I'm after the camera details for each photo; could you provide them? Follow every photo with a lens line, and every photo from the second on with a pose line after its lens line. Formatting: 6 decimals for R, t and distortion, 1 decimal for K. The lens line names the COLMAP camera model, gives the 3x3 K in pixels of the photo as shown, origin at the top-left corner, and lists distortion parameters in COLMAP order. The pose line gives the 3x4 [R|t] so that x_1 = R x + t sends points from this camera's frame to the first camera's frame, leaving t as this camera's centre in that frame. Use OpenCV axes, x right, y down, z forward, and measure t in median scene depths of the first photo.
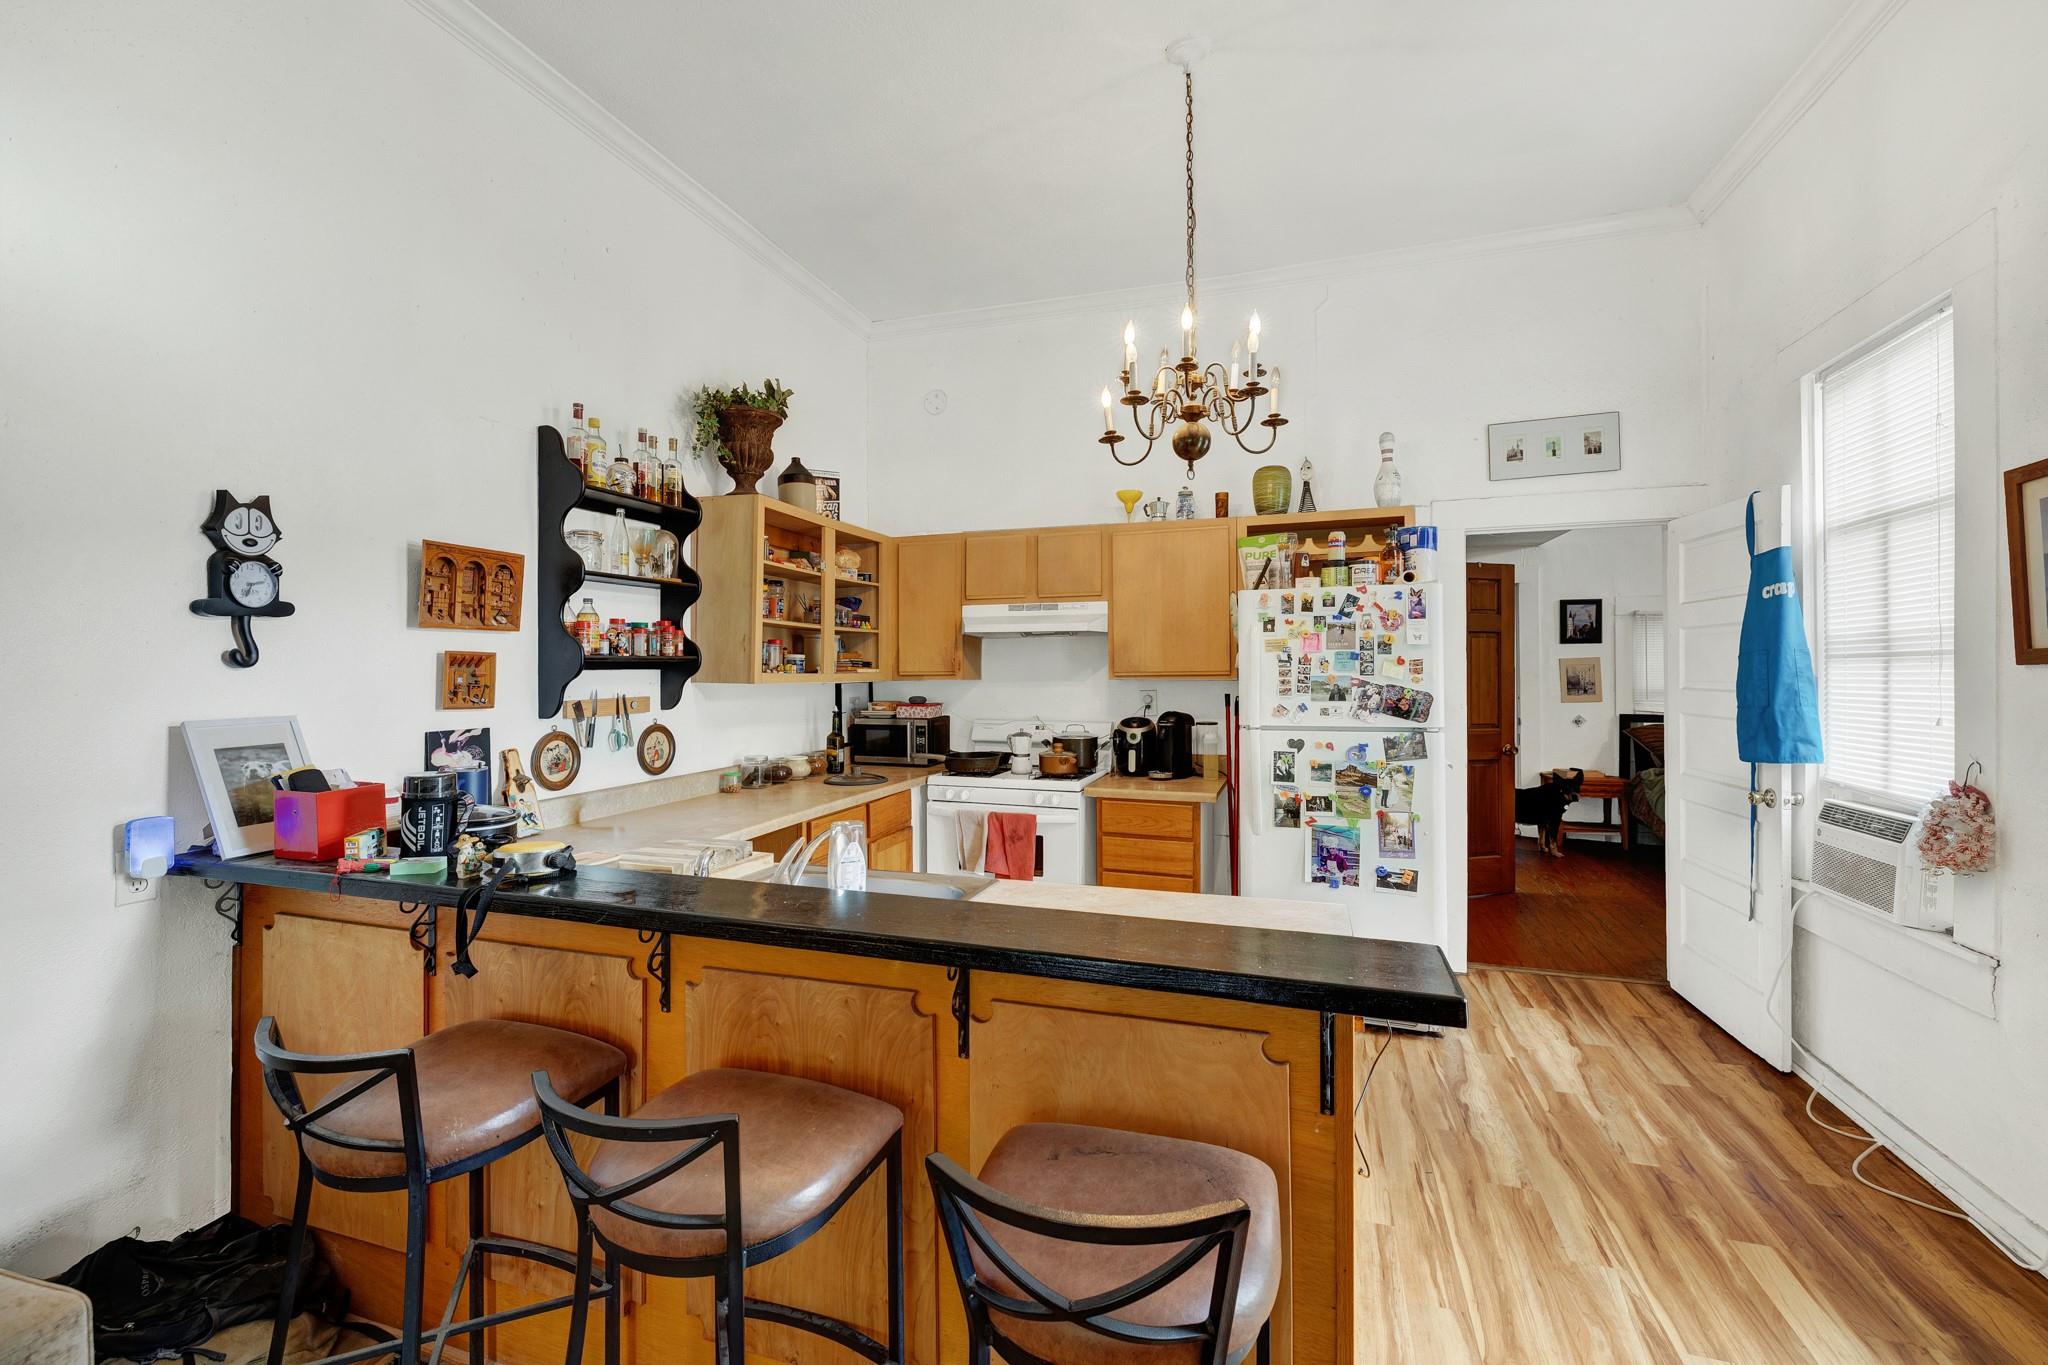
lens RADIAL K [[871.1, 0, 1010.4], [0, 871.1, 667.7], [0, 0, 1]] dist [0.001271, 0.000626]
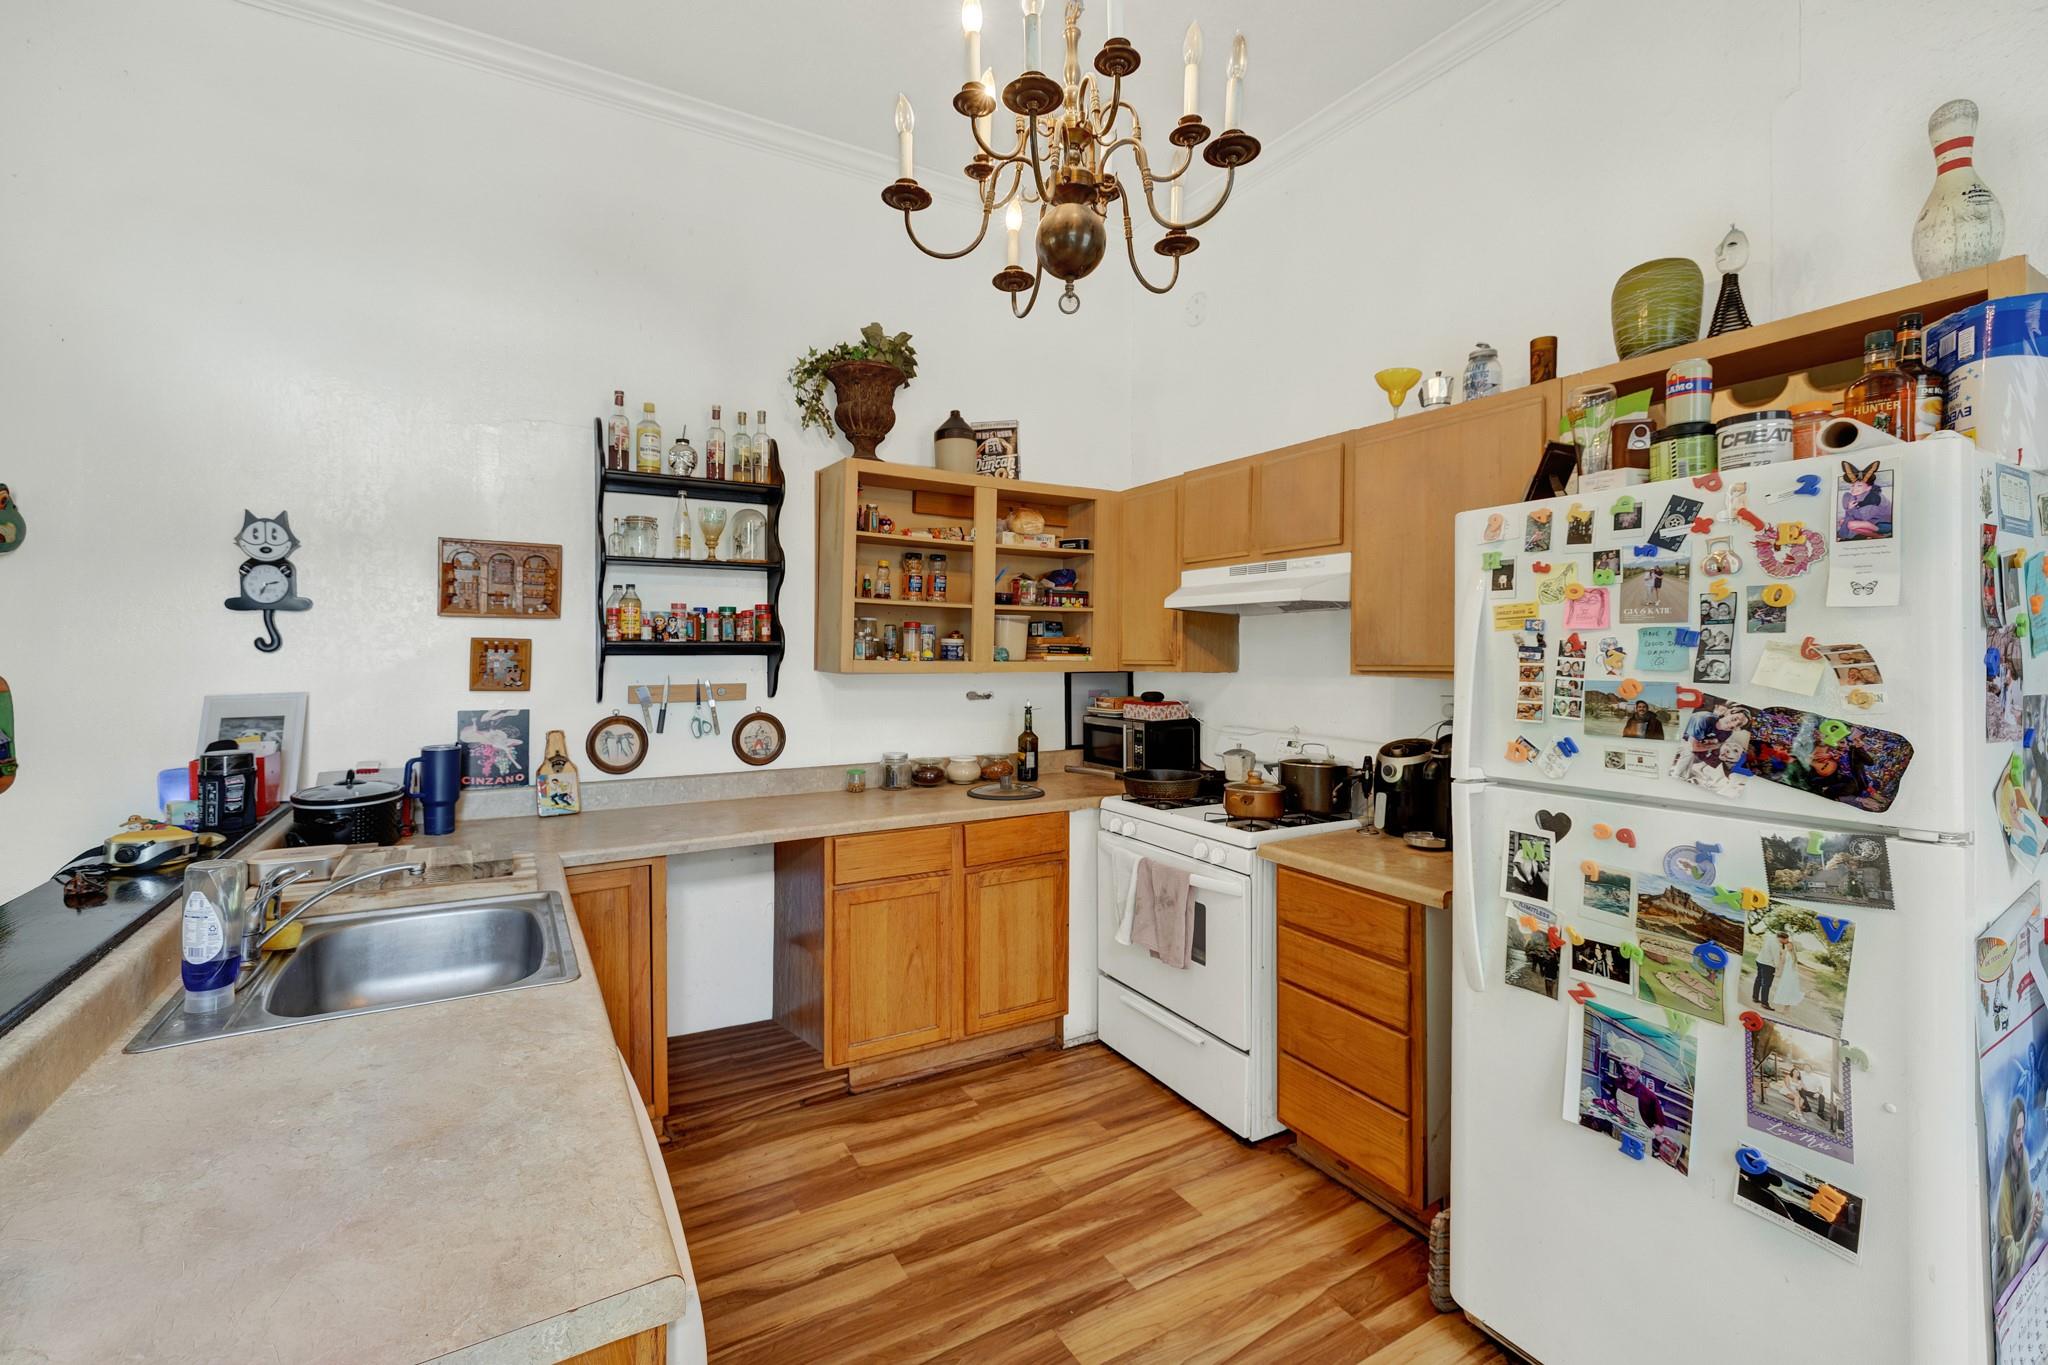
lens RADIAL K [[871.1, 0, 1017.6], [0, 871.1, 647.8], [0, 0, 1]] dist [0.001271, 0.000626]
pose [[0.754377, 0.002353, -0.656438, 0.421006], [-0.005326, 0.999983, -0.002536, -0.005399], [0.656420, 0.005410, 0.754376, 0.447238]]
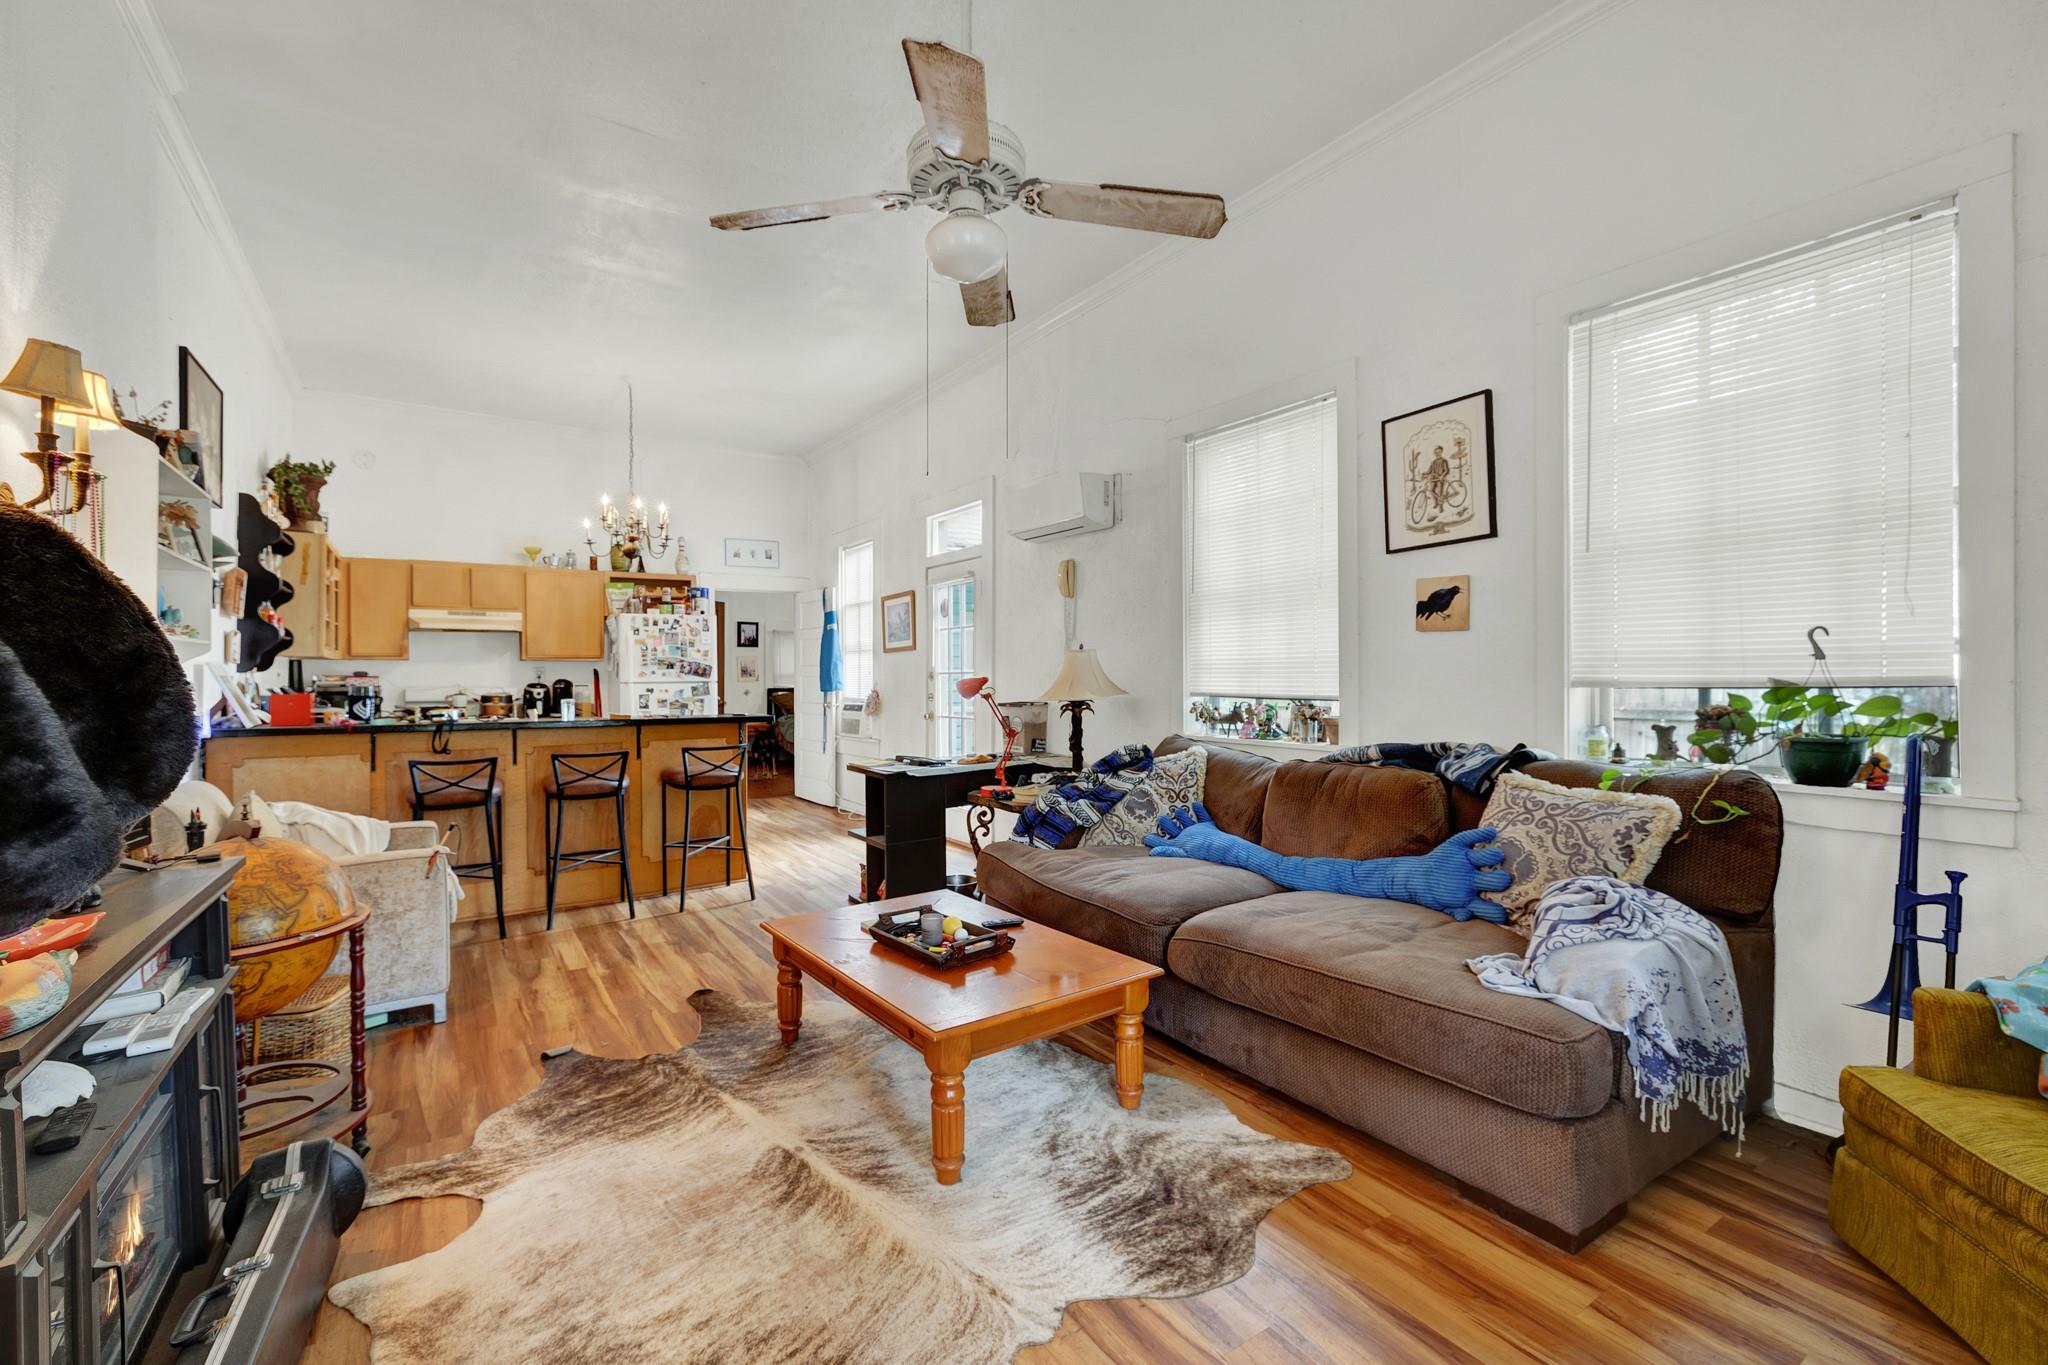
lens RADIAL K [[871.1, 0, 1015.2], [0, 871.1, 676.8], [0, 0, 1]] dist [0.001271, 0.000626]
pose [[0.610485, -0.001168, 0.792027, -0.772645], [-0.002180, 0.999993, 0.003155, 0.047200], [-0.792025, -0.003652, 0.610478, -0.932897]]
